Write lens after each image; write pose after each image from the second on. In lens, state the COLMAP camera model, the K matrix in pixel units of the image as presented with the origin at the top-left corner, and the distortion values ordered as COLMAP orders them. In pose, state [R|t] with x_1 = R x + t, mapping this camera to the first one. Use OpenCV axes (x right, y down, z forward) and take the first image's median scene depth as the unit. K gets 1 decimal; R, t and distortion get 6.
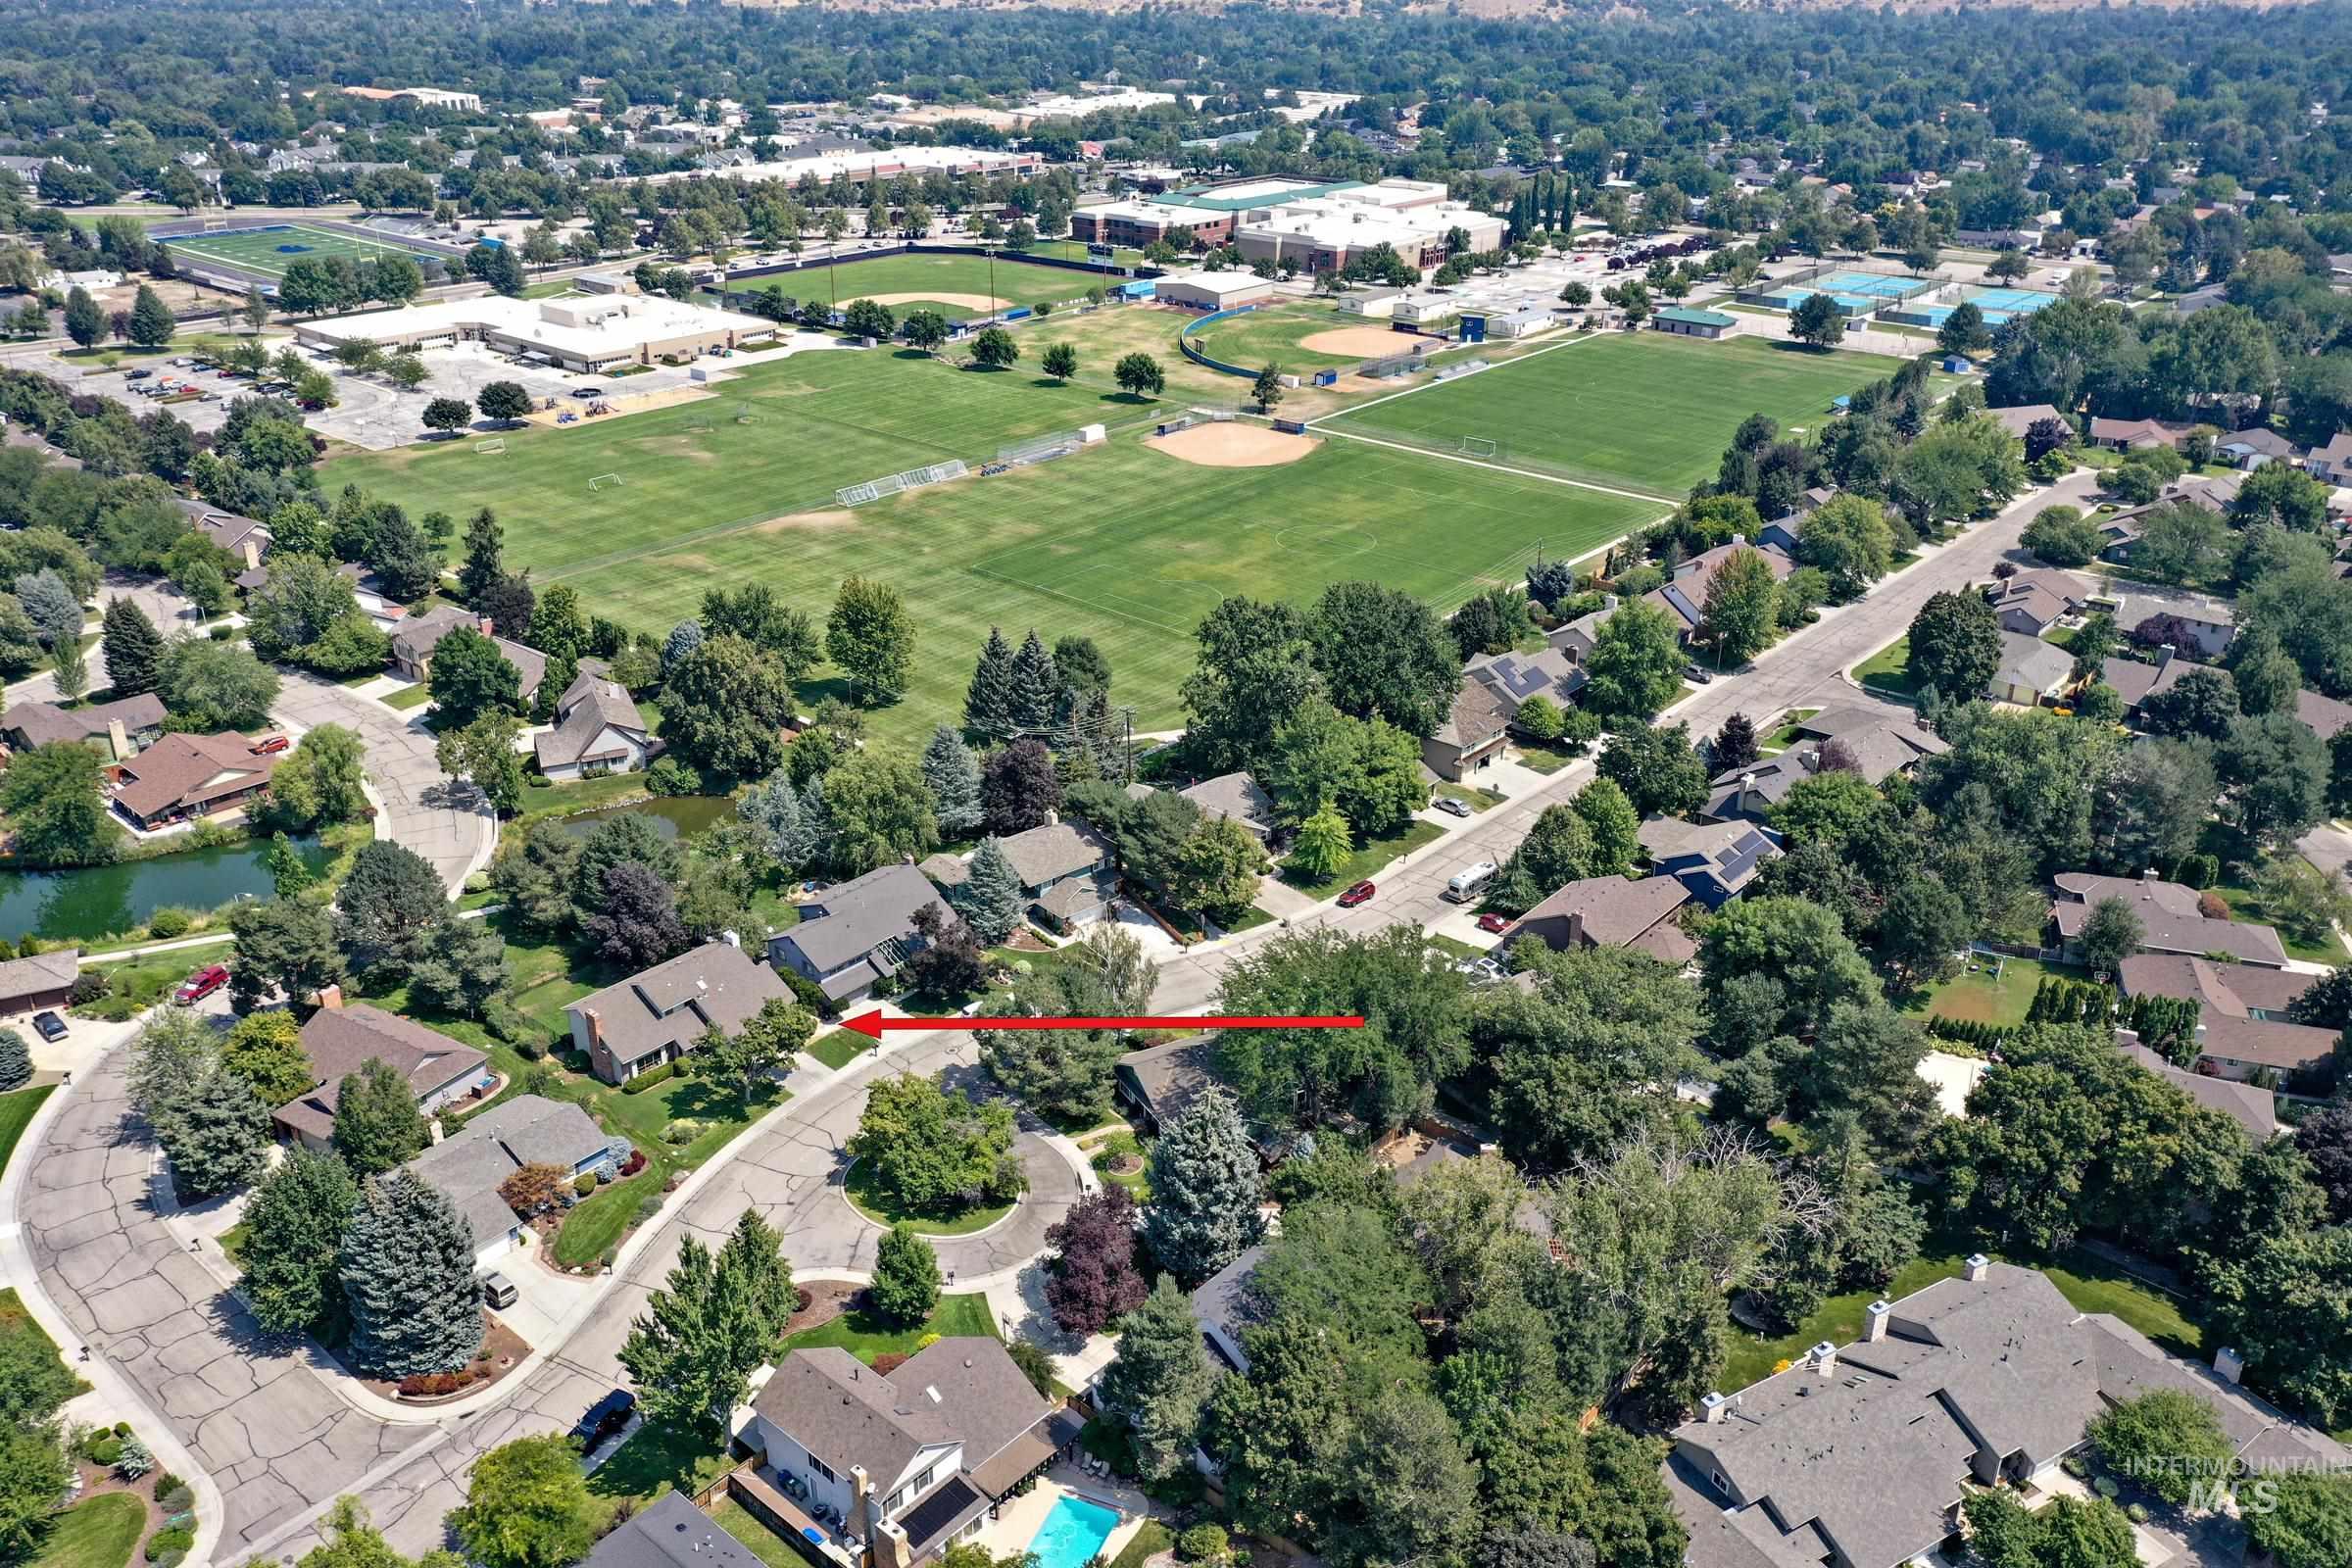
lens RADIAL K [[1890.9, 0, 1176.3], [0, 1890.9, 780.8], [0, 0, 1]] dist [0.022137, 0.013284]
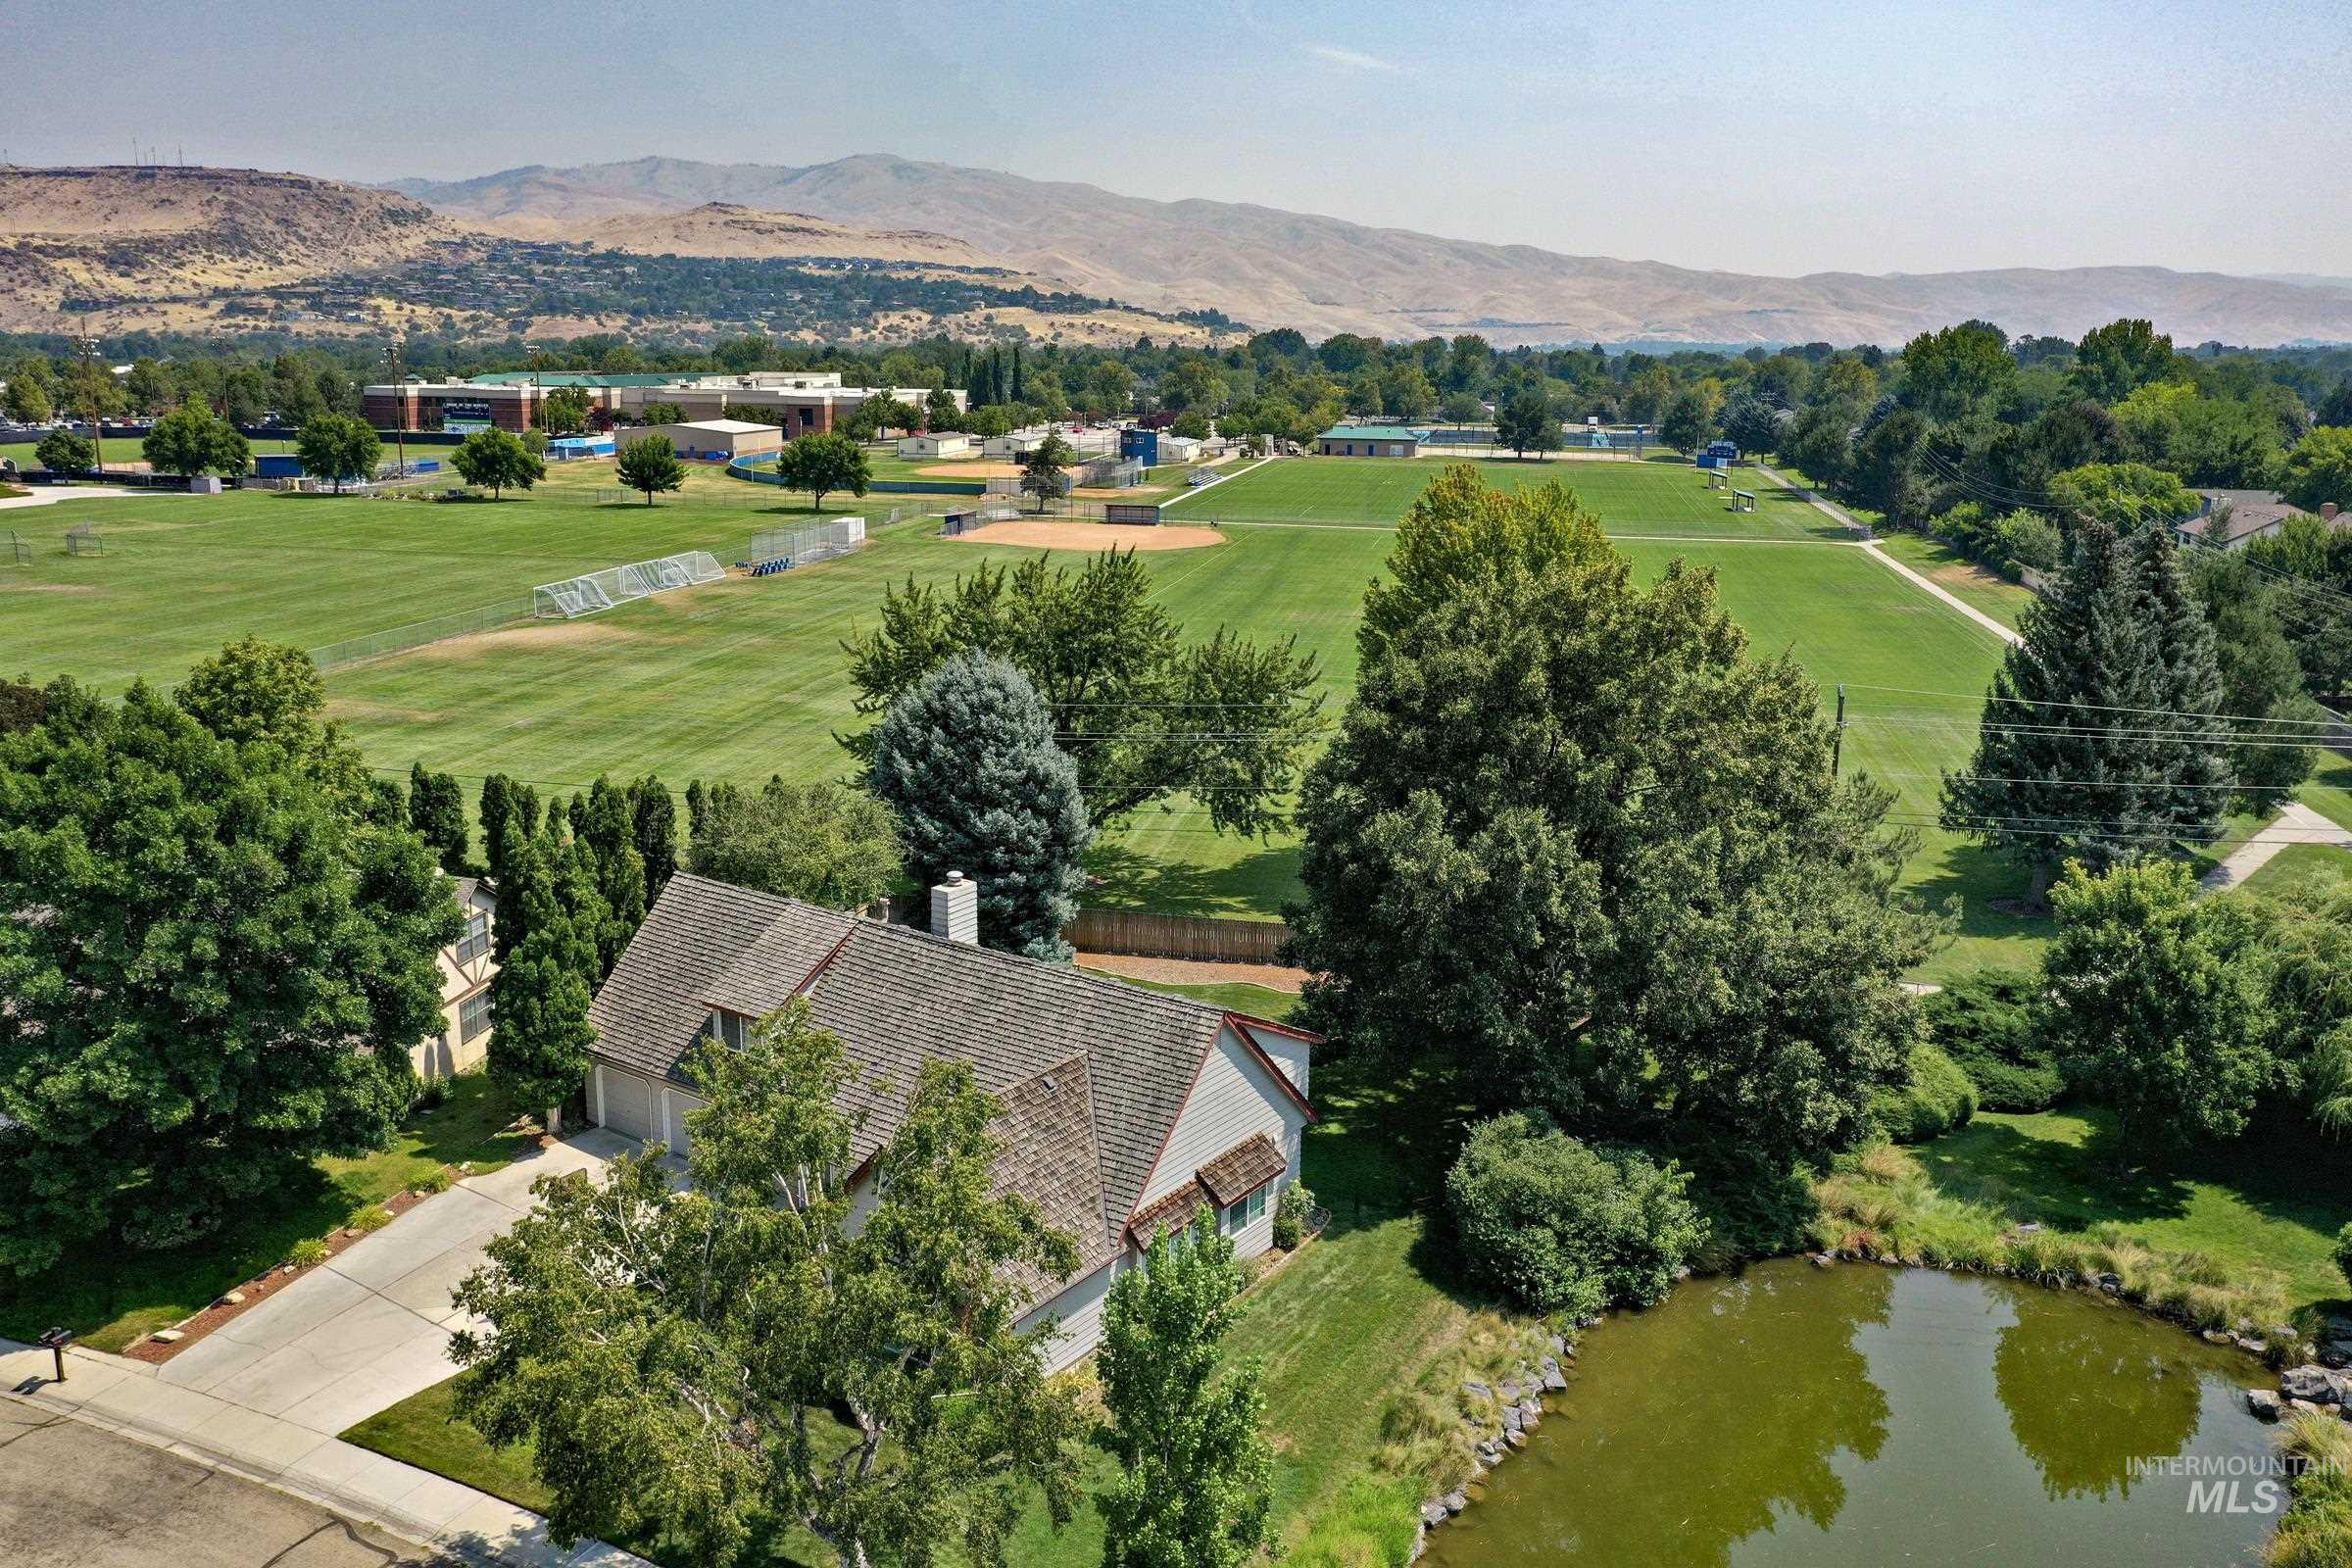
lens RADIAL K [[1890.9, 0, 1177.8], [0, 1890.9, 777.6], [0, 0, 1]] dist [0.022137, 0.013284]
pose [[0.867400, -0.103422, 0.486745, -0.304575], [0.196034, 0.970082, -0.143220, -0.019018], [-0.457370, 0.219648, 0.861724, 0.632874]]
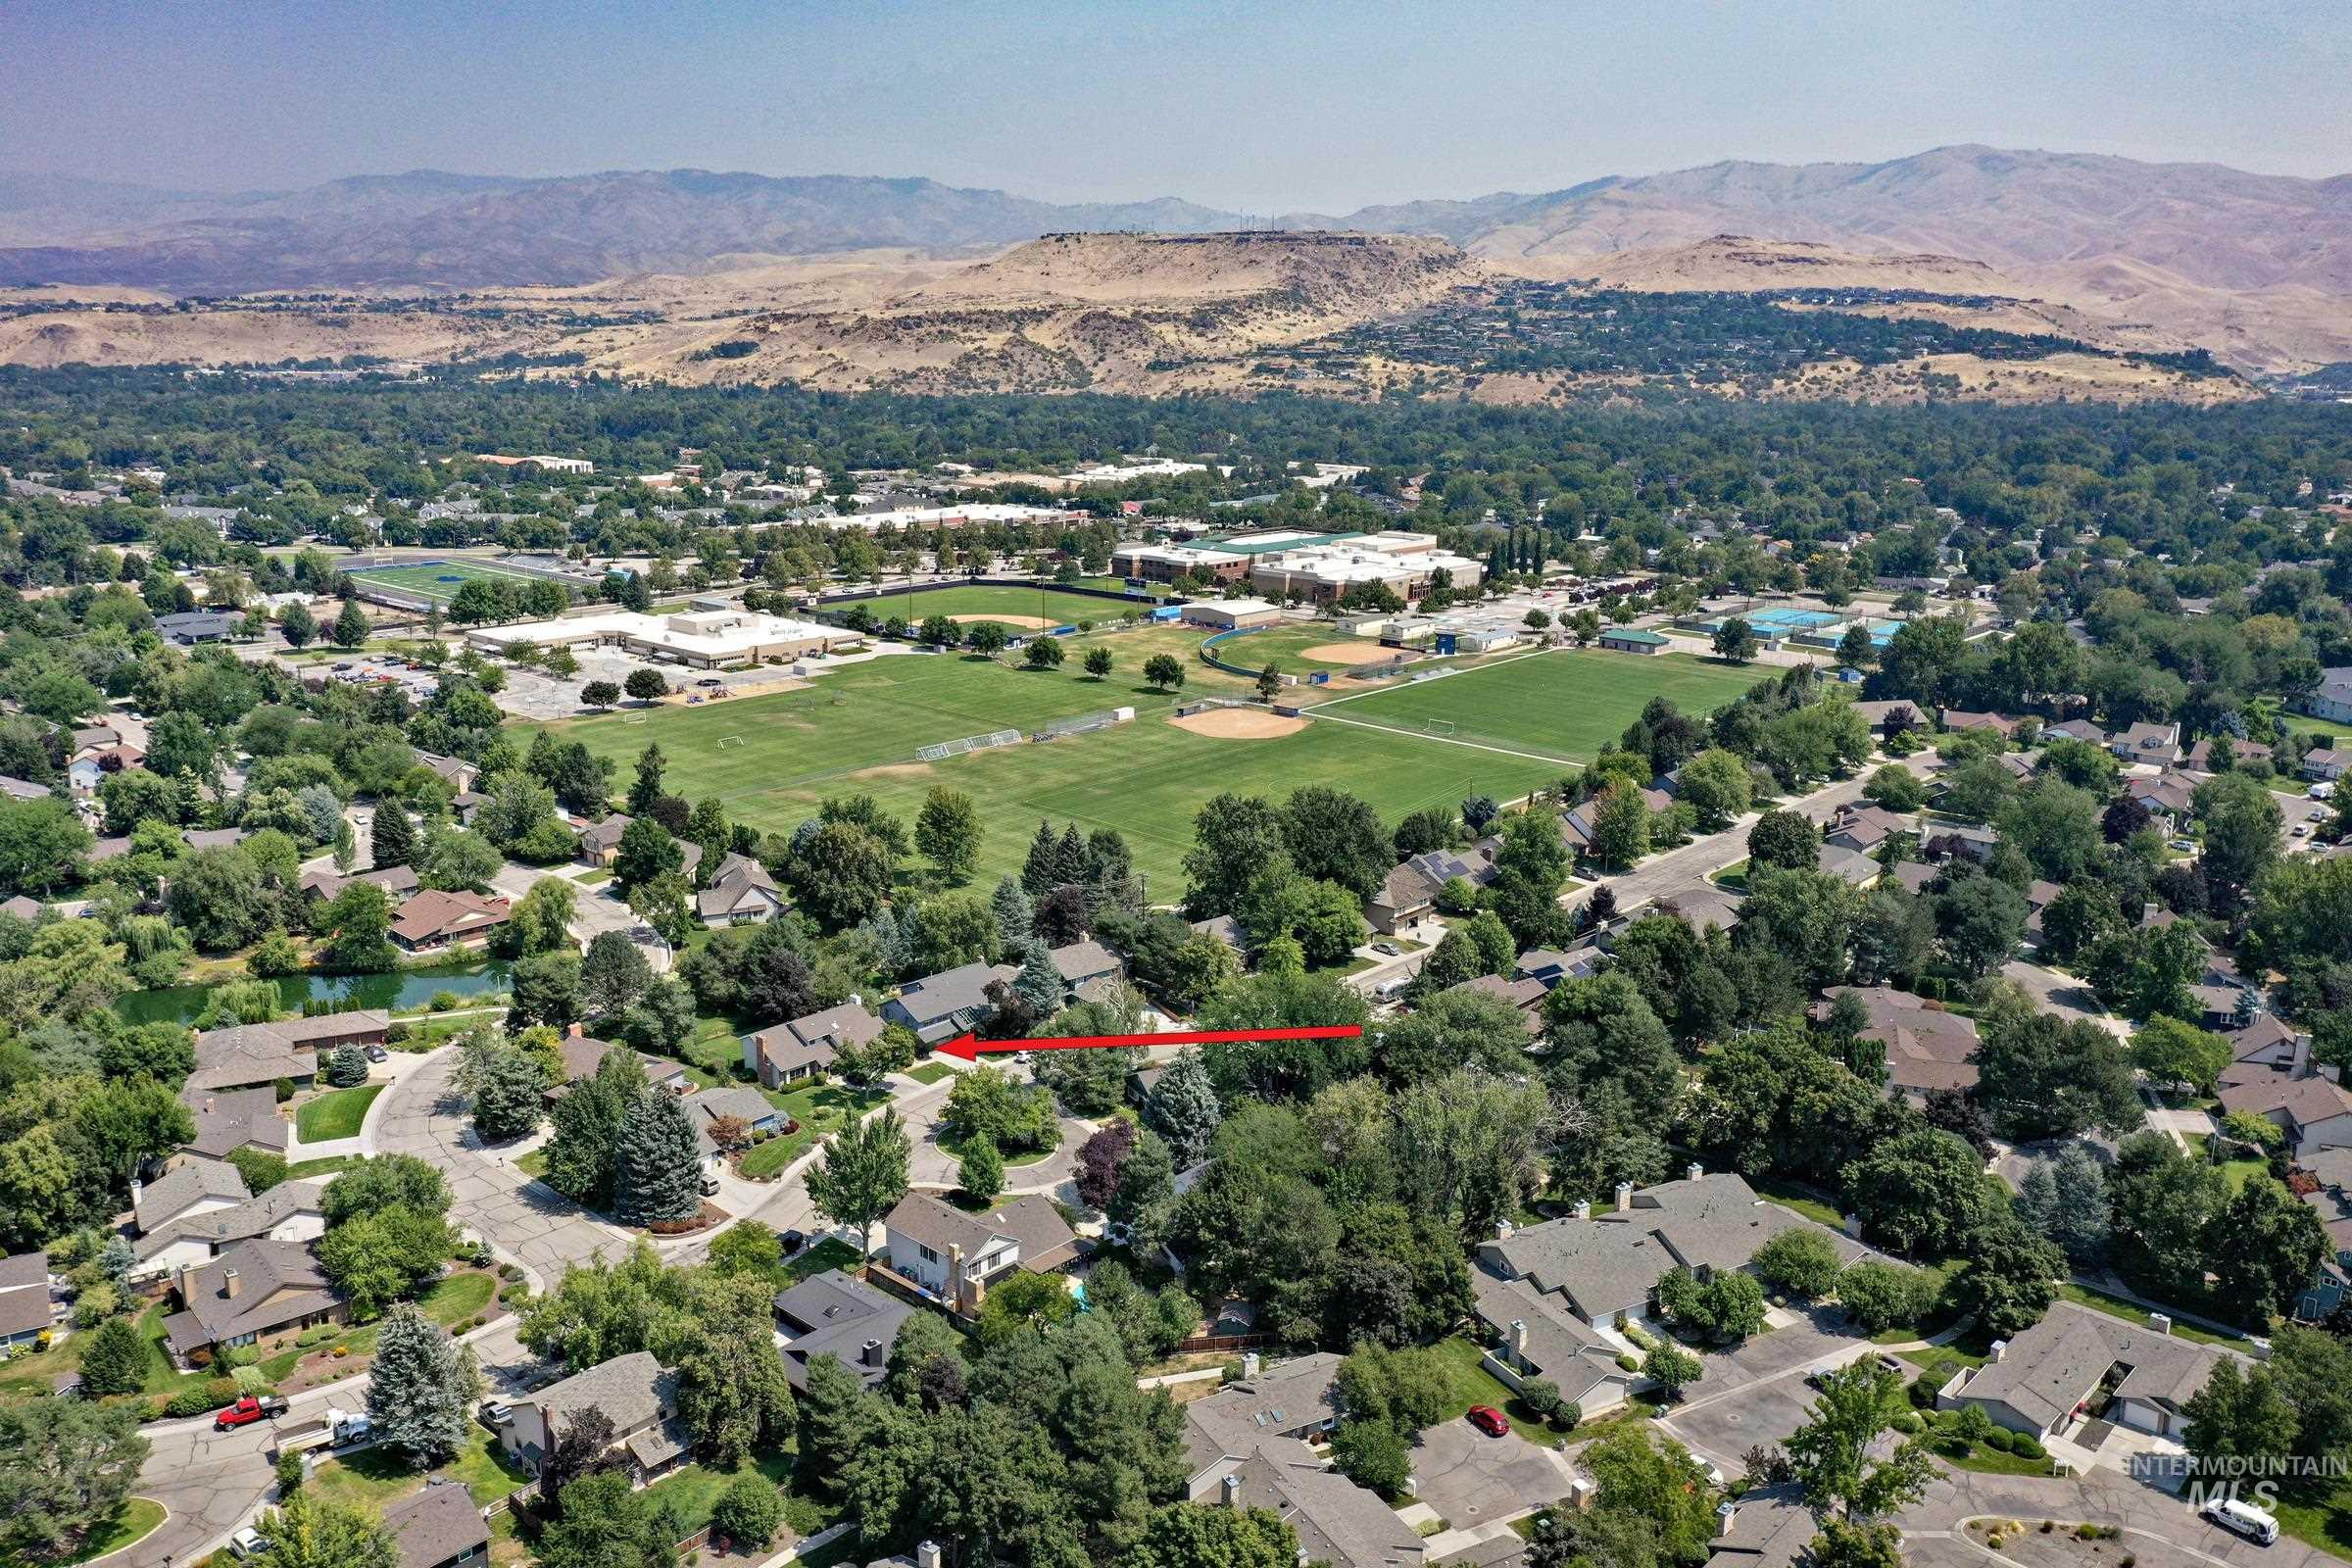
lens RADIAL K [[1890.9, 0, 1174.4], [0, 1890.9, 786.8], [0, 0, 1]] dist [0.022137, 0.013284]
pose [[0.999730, 0.011662, -0.020077, 0.017054], [-0.015124, 0.983183, -0.181996, 0.107924], [0.017617, 0.182250, 0.983094, -0.243653]]
